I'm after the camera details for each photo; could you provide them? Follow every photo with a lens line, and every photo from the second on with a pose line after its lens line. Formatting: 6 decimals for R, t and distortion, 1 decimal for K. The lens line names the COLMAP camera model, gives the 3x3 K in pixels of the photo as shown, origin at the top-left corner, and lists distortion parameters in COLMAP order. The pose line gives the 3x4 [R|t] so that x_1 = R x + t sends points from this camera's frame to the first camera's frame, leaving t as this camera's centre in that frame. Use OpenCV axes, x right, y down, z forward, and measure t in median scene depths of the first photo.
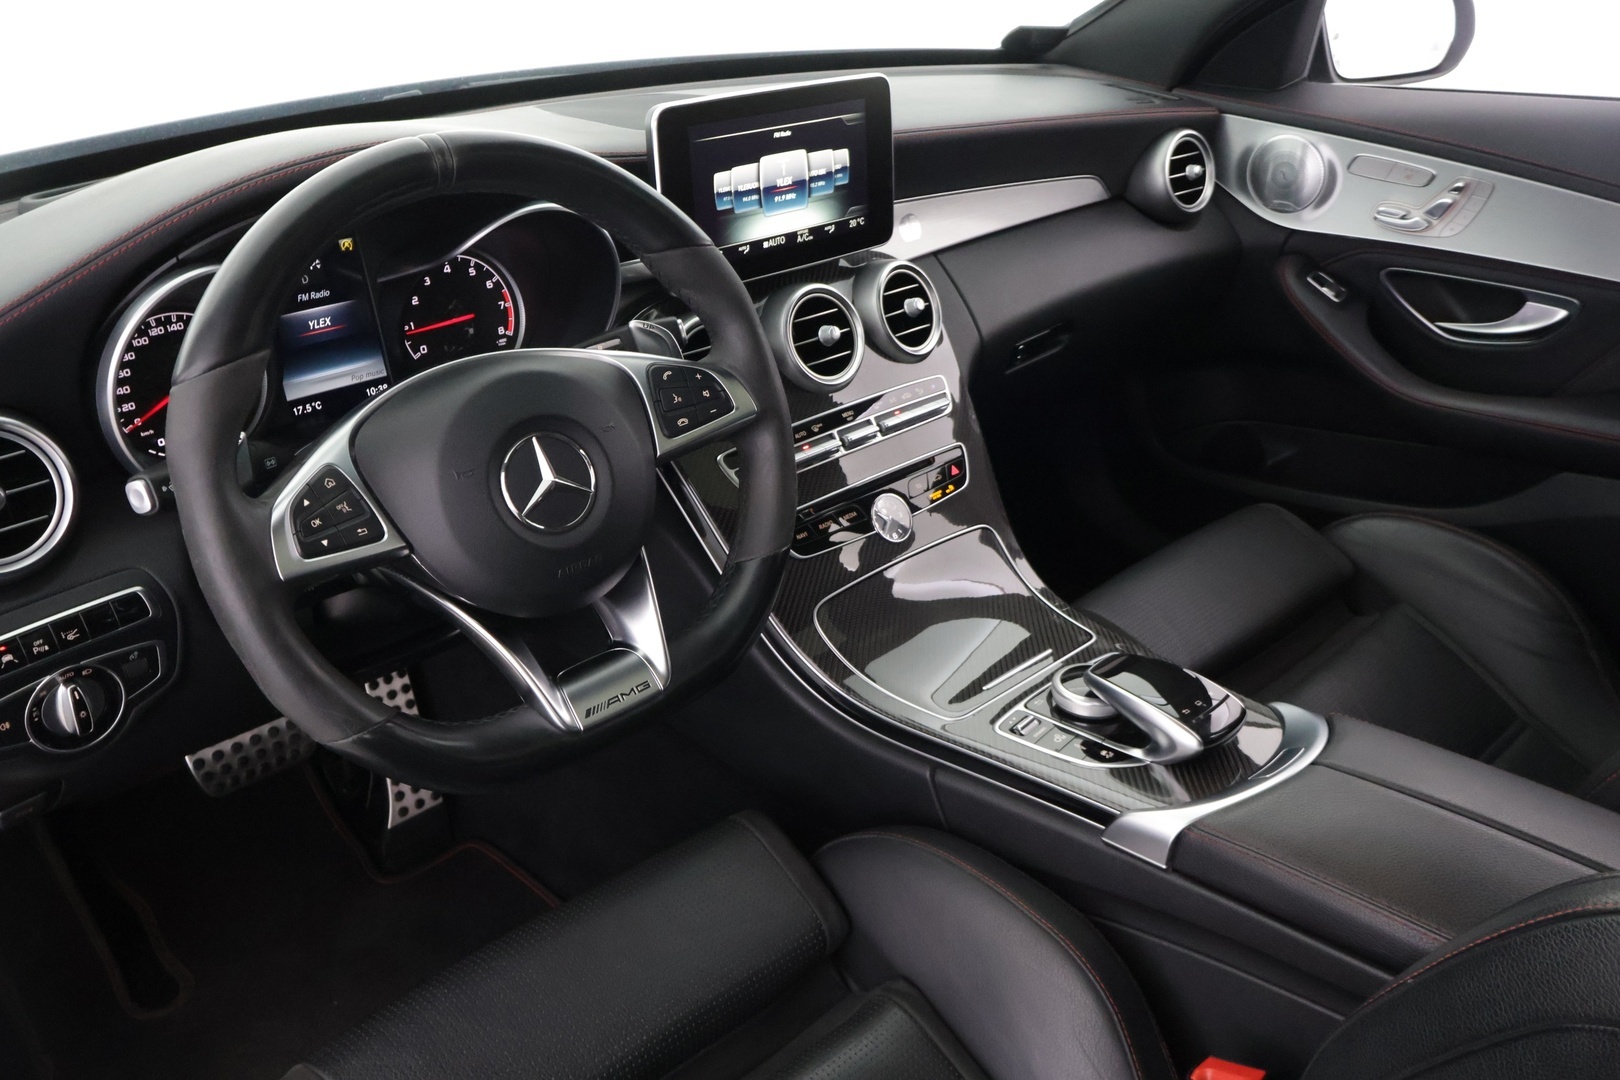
lens RADIAL K [[1341.5, 0, 803.8], [0, 1341.5, 542.2], [0, 0, 1]] dist [0.004257, 0.004835]
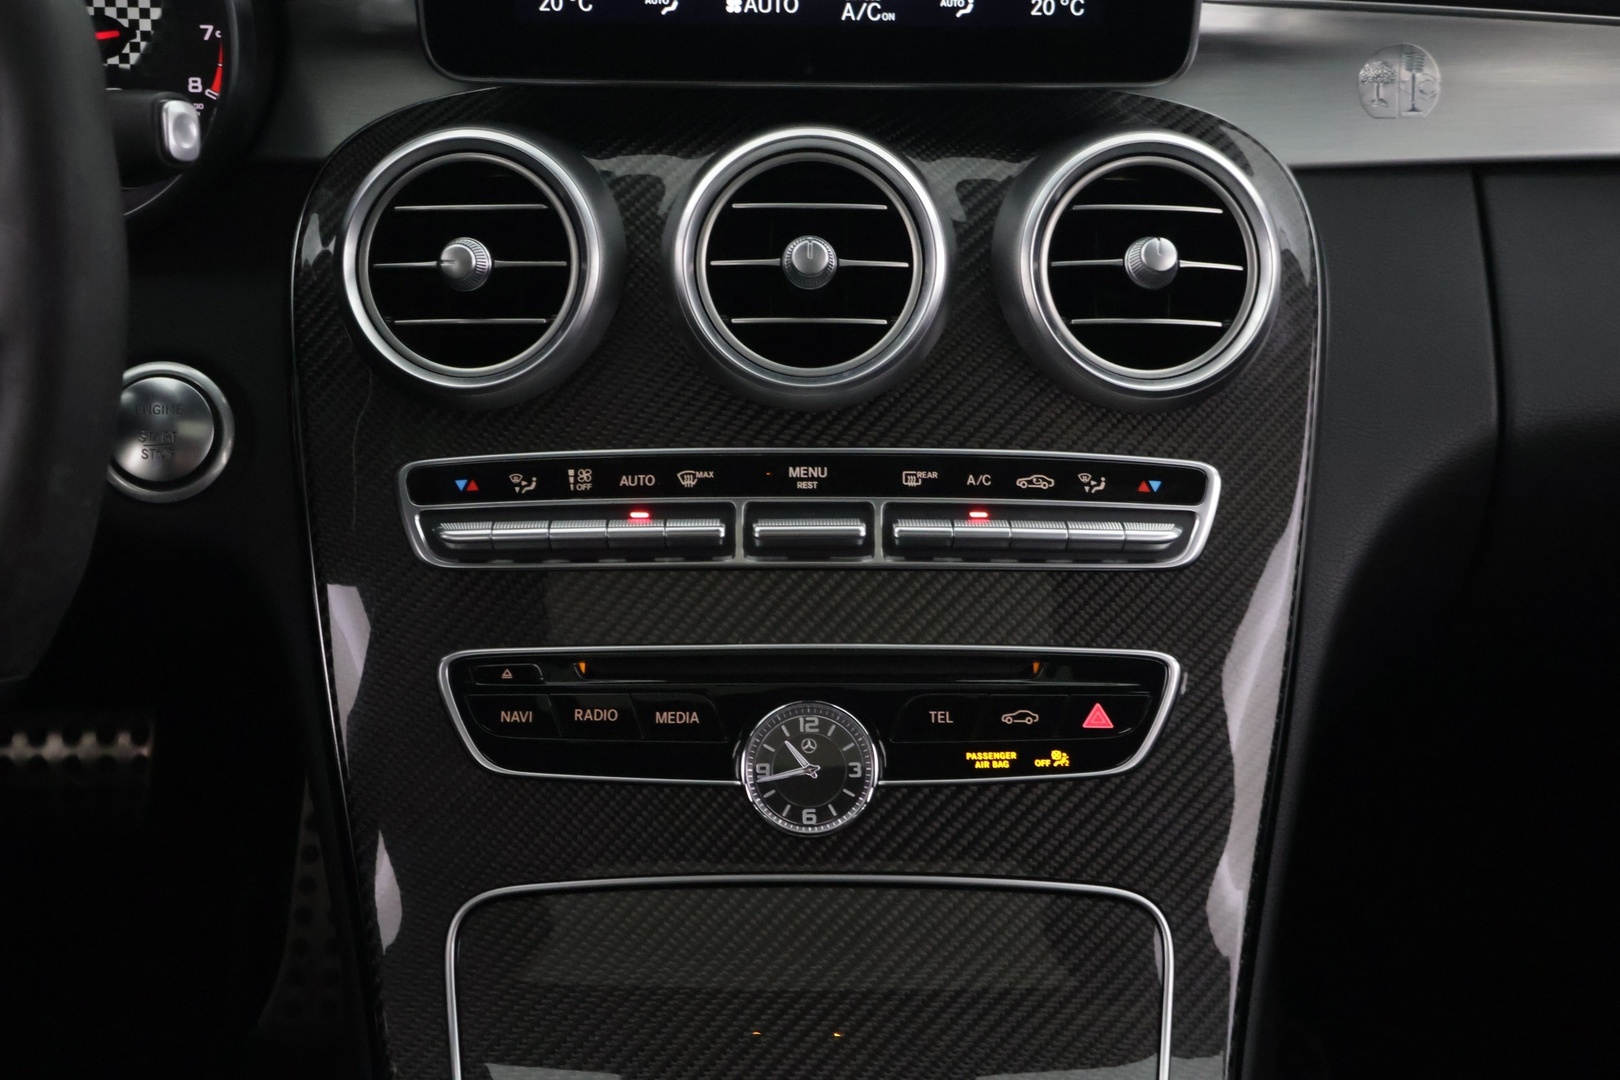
lens RADIAL K [[2241.0, 0, 812.3], [0, 2241.0, 543.9], [0, 0, 1]] dist [0.076689, 0.000000]
pose [[0.734807, 0.289635, -0.613327, 0.437156], [-0.322058, 0.944796, 0.060320, -0.116265], [0.596940, 0.153203, 0.787523, 0.501282]]
